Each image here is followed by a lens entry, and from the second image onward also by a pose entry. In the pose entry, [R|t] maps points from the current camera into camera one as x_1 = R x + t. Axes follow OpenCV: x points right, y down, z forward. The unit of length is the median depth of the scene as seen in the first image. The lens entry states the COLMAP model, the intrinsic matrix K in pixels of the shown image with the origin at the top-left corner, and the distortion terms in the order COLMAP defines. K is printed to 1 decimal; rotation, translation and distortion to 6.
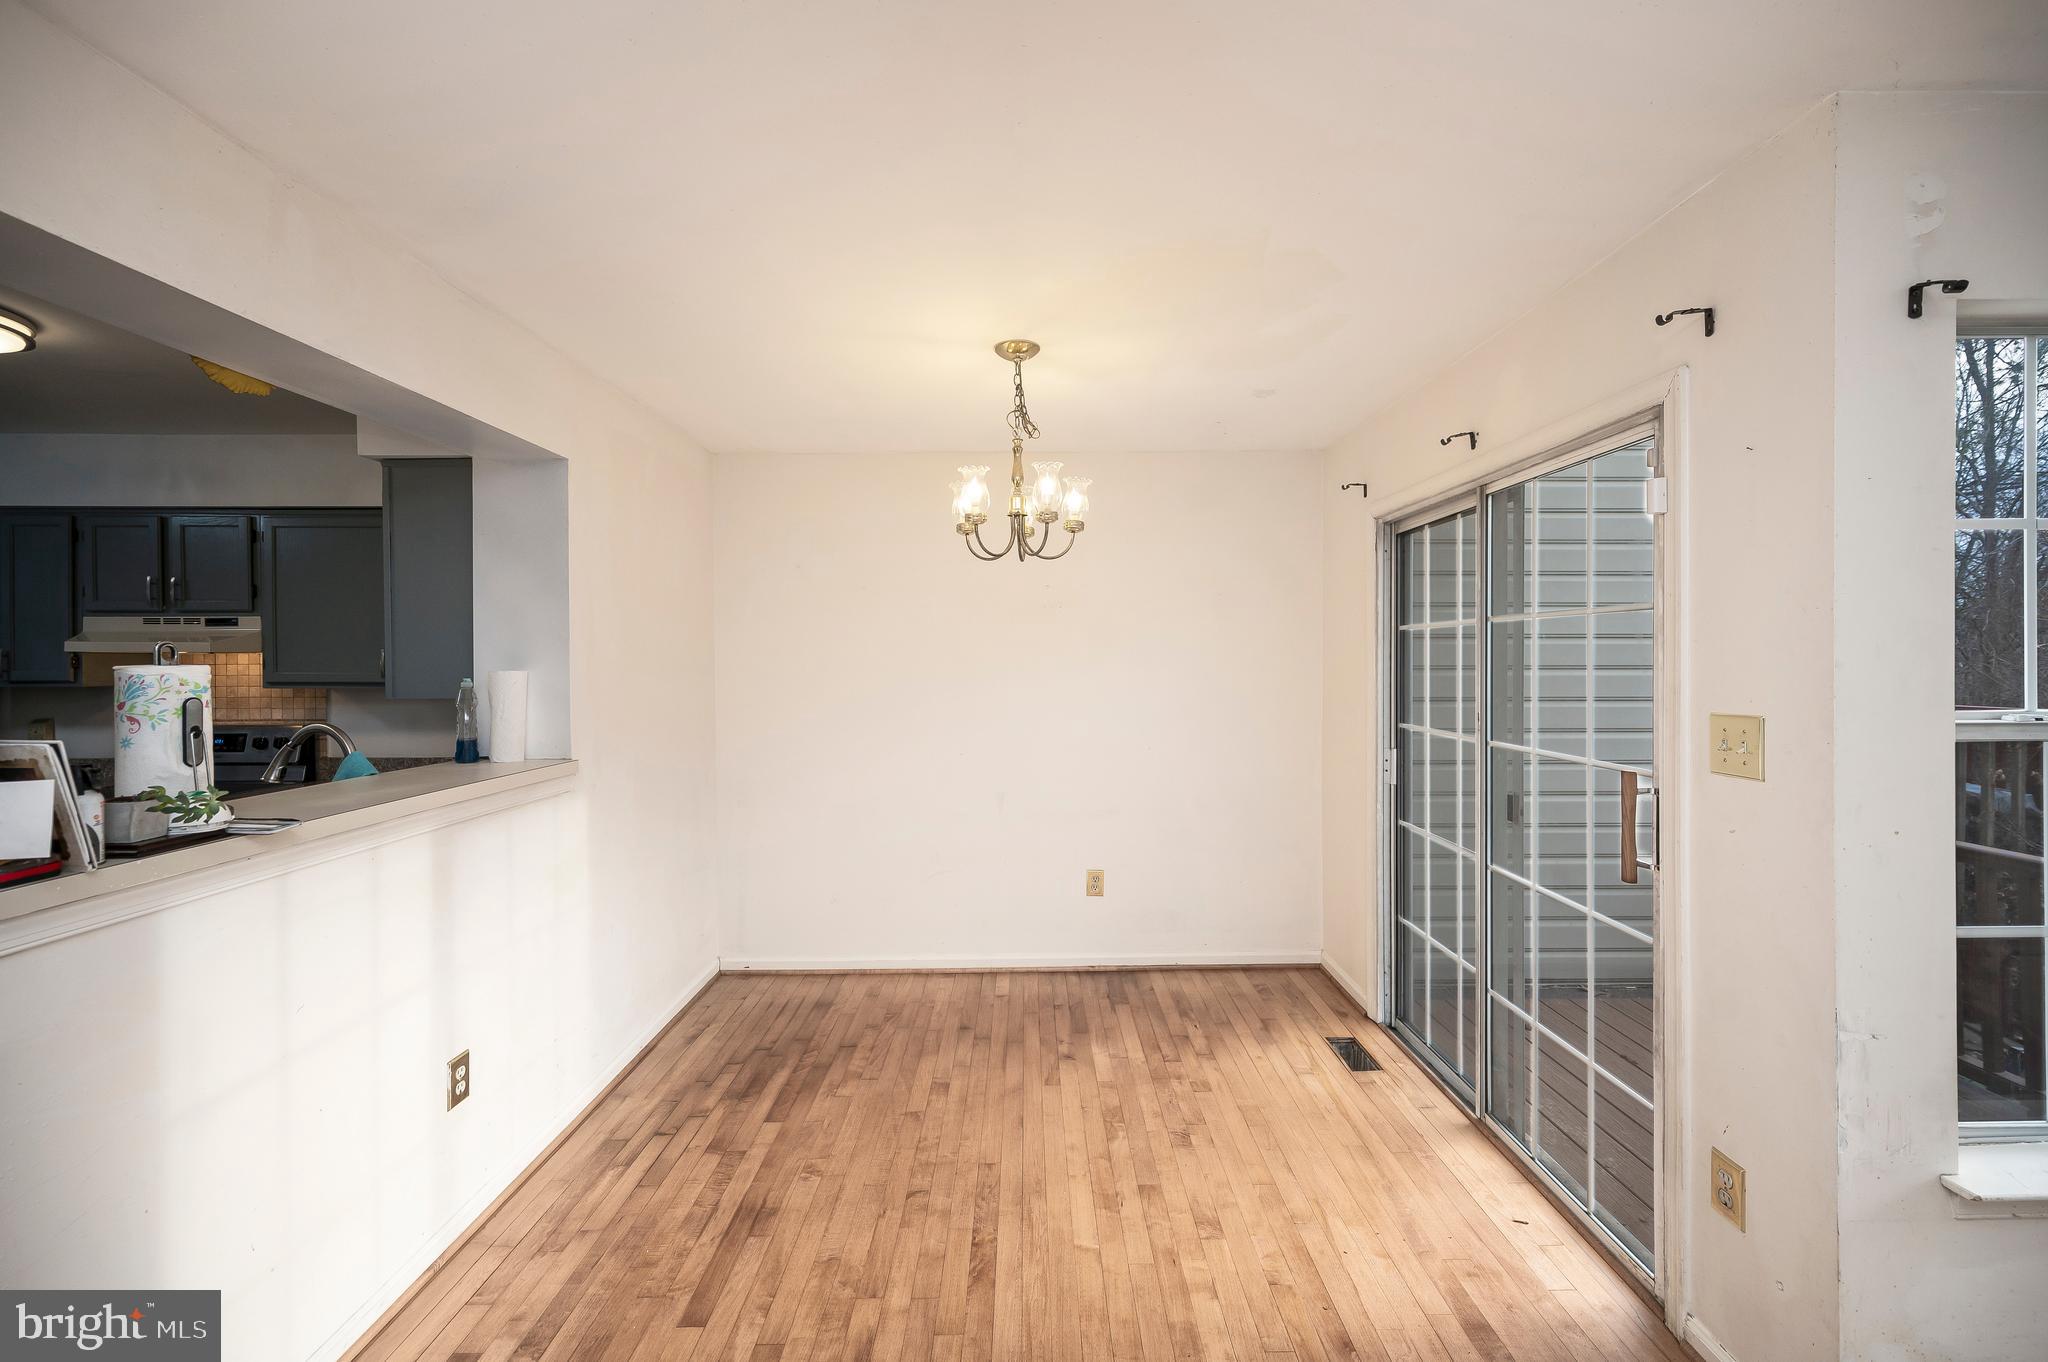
lens RADIAL K [[830.8, 0, 1035.8], [0, 830.8, 669.9], [0, 0, 1]] dist [0.001803, -0.000387]
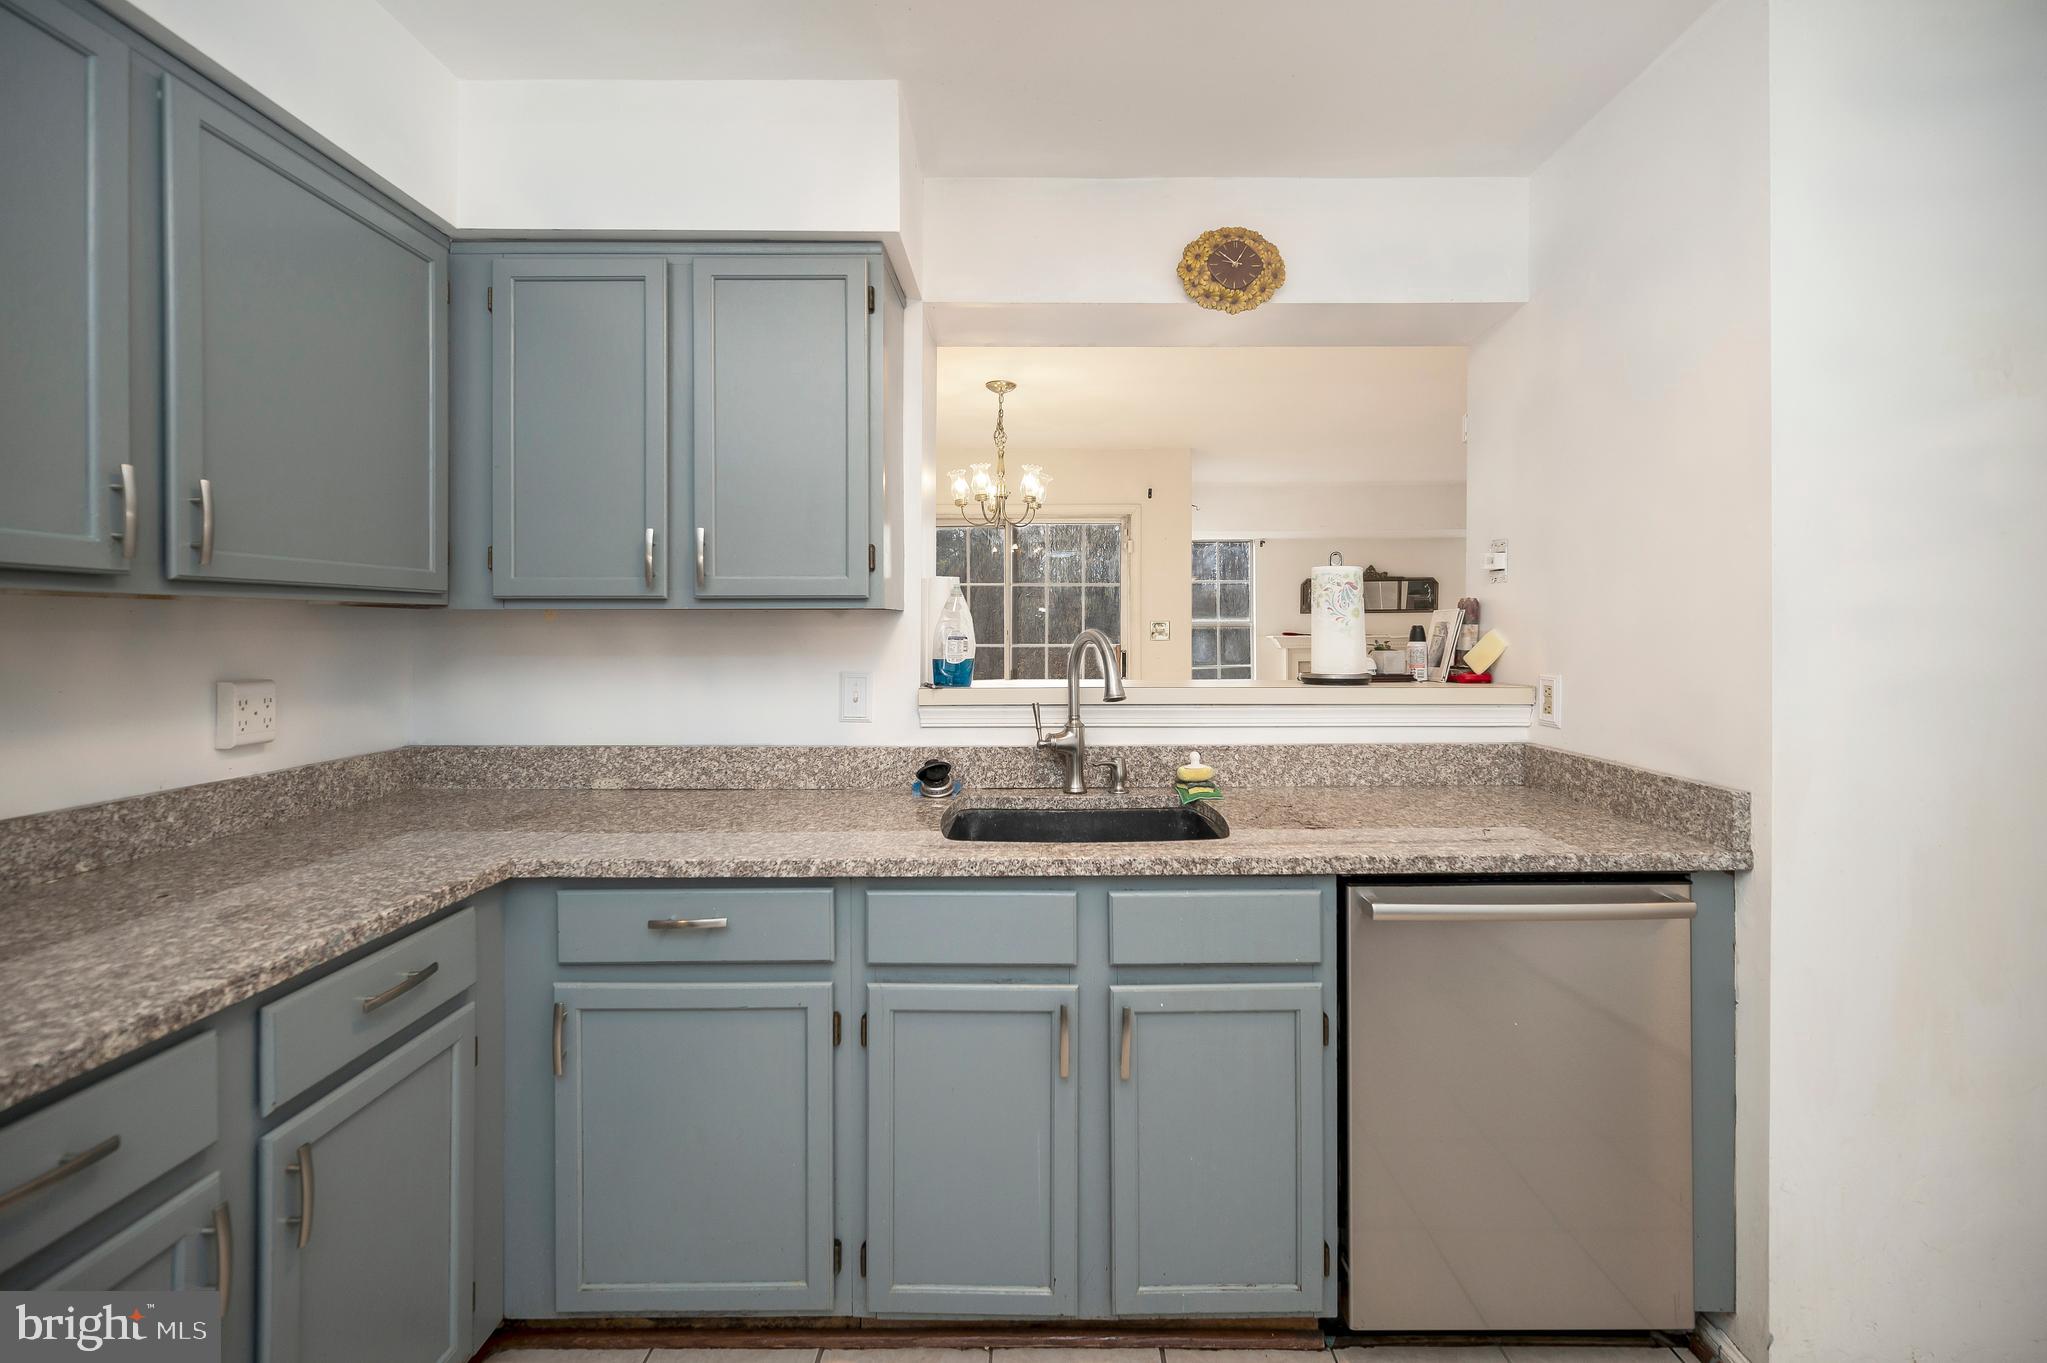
lens RADIAL K [[840.3, 0, 1036.9], [0, 840.3, 630.3], [0, 0, 1]] dist [0.000579, -0.001079]
pose [[0.013934, 0.002819, 0.999899, -1.442877], [0.012229, 0.999921, -0.002990, 0.054490], [-0.999828, 0.012269, 0.013898, 0.873040]]
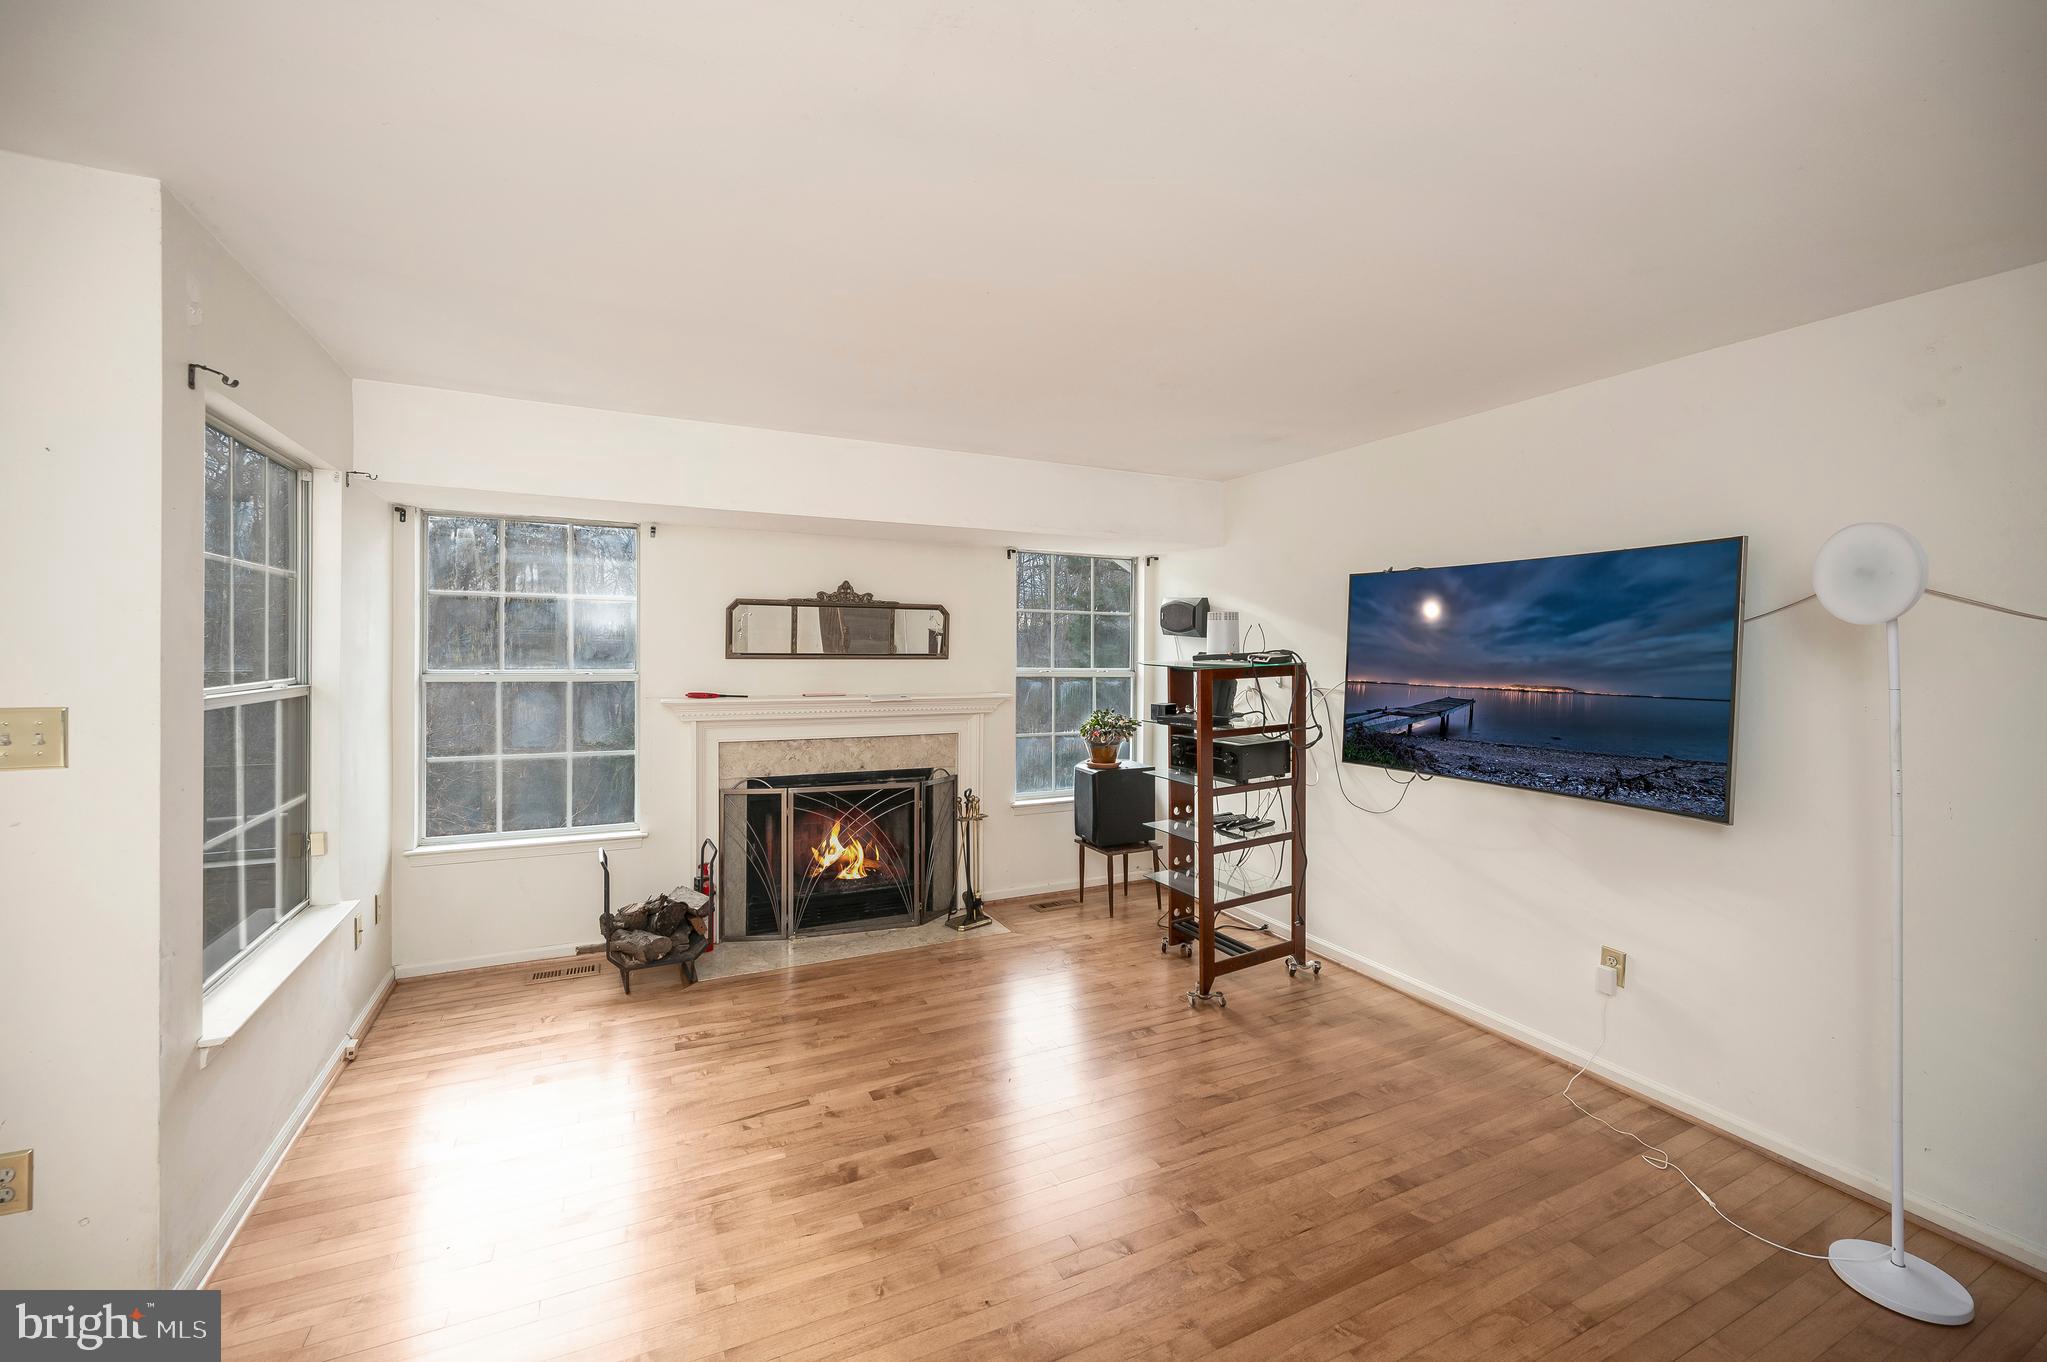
lens RADIAL K [[830.4, 0, 1040.8], [0, 830.4, 670.9], [0, 0, 1]] dist [0.001803, -0.000387]
pose [[-0.431273, -0.022180, 0.901949, -0.365216], [-0.003117, 0.999728, 0.023095, -0.012863], [-0.902216, 0.007149, -0.431225, 0.191185]]
